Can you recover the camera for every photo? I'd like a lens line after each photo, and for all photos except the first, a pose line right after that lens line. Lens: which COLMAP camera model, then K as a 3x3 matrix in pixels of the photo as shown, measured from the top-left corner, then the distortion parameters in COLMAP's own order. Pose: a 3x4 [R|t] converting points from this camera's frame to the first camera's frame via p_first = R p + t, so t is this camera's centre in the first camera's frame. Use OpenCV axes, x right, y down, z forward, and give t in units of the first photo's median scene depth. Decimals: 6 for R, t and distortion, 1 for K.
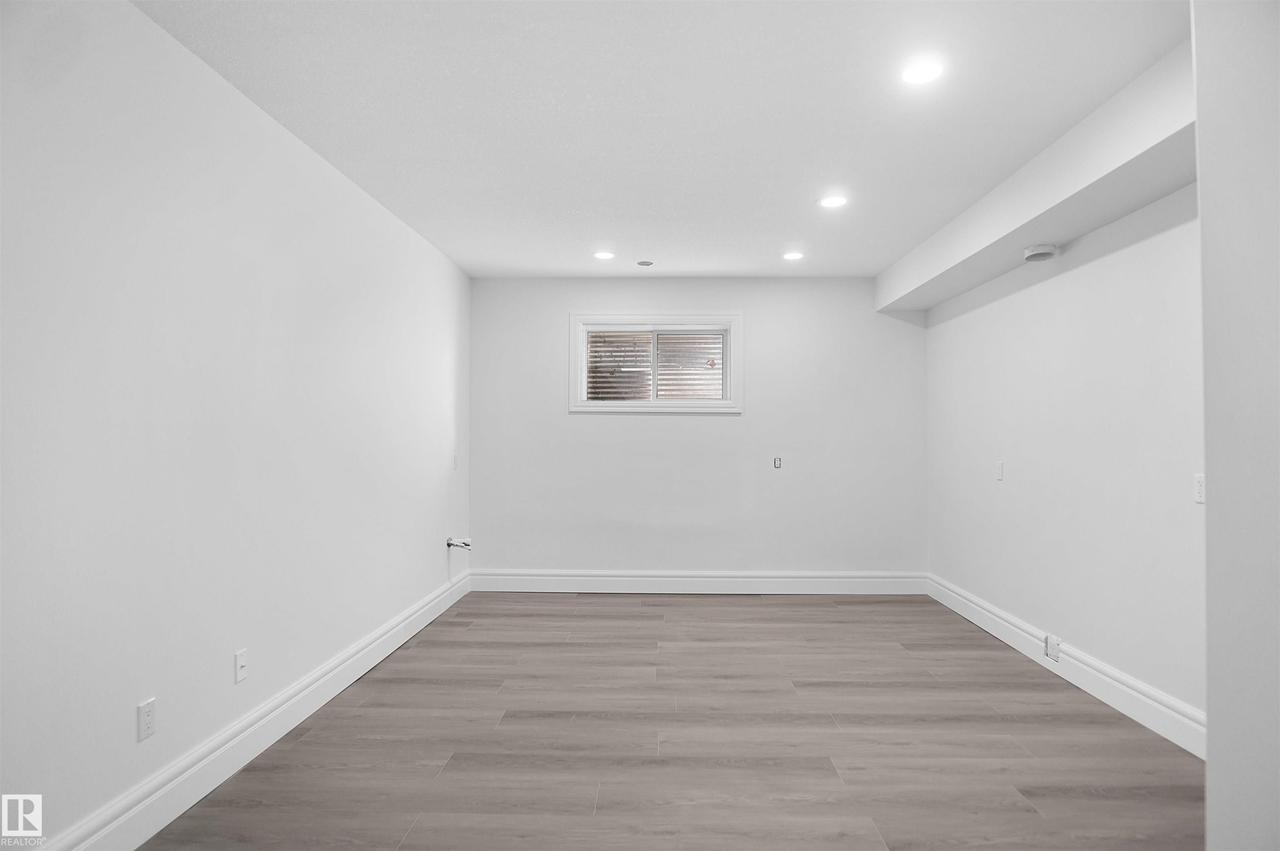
lens RADIAL K [[694.2, 0, 642.5], [0, 694.2, 422.6], [0, 0, 1]] dist [-0.027101, -0.002554]
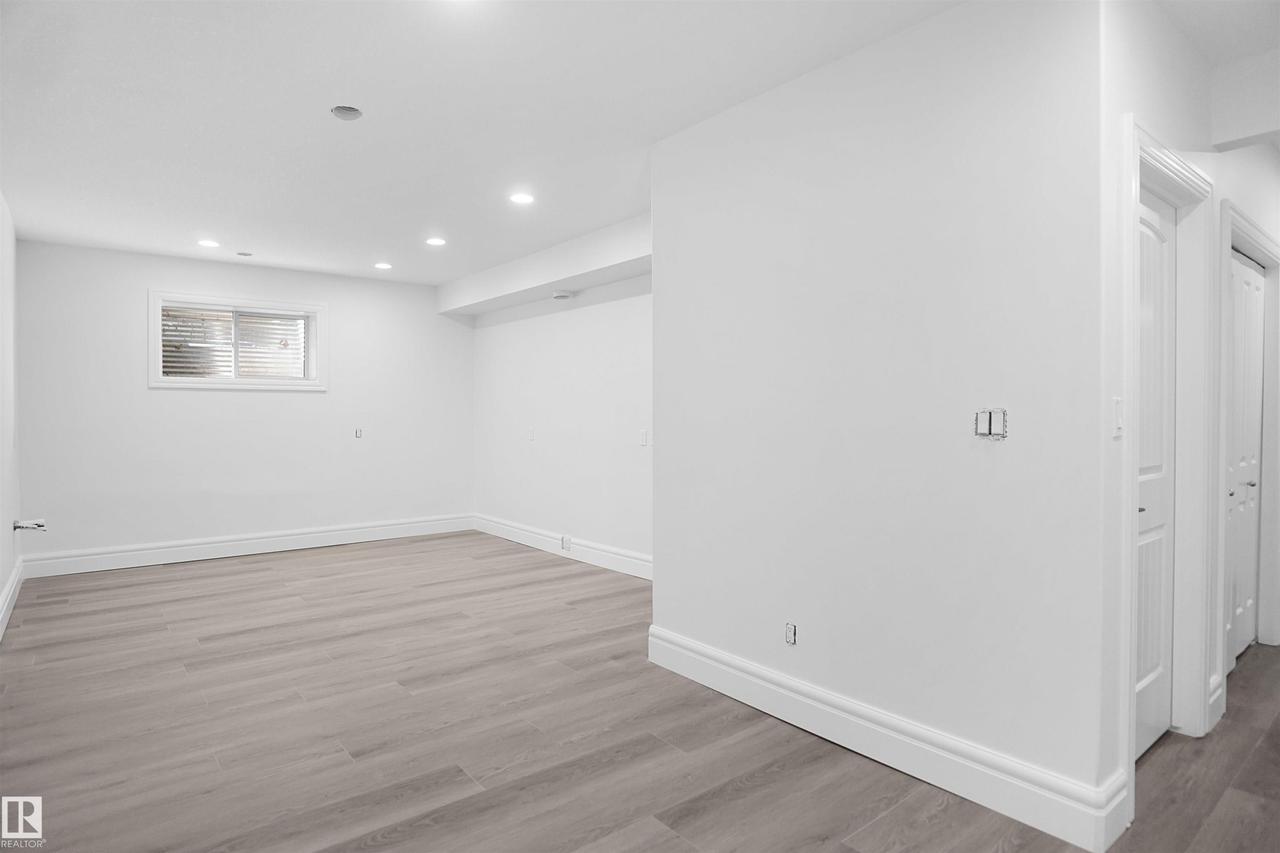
lens RADIAL K [[694.2, 0, 640.5], [0, 694.2, 425.3], [0, 0, 1]] dist [-0.027101, -0.002554]
pose [[0.762800, -0.014346, 0.646476, -0.224247], [-0.012793, 0.999223, 0.037269, -0.006213], [-0.646508, -0.036699, 0.762024, -0.242086]]
